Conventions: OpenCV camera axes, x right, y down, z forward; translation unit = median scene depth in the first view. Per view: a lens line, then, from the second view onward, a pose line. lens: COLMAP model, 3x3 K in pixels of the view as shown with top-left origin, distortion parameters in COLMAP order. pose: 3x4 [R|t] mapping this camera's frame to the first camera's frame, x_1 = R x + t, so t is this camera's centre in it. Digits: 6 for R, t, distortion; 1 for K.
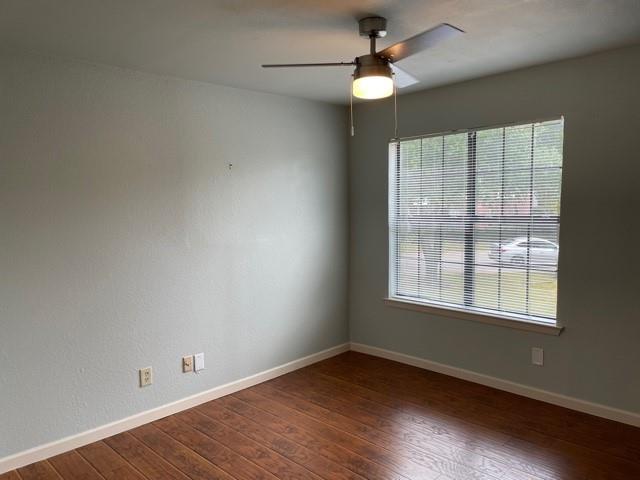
lens RADIAL K [[481.5, 0, 316.5], [0, 481.5, 243.4], [0, 0, 1]] dist [0.060847, -0.089465]
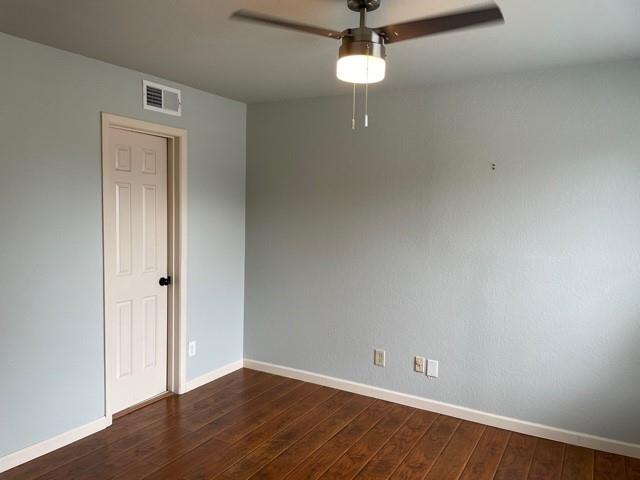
lens RADIAL K [[481.5, 0, 321.8], [0, 481.5, 244.8], [0, 0, 1]] dist [0.060847, -0.089465]
pose [[0.246777, 0.092795, -0.964619, 0.651727], [-0.110725, 0.991586, 0.067062, -0.047166], [0.962726, 0.090258, 0.254975, 0.529160]]
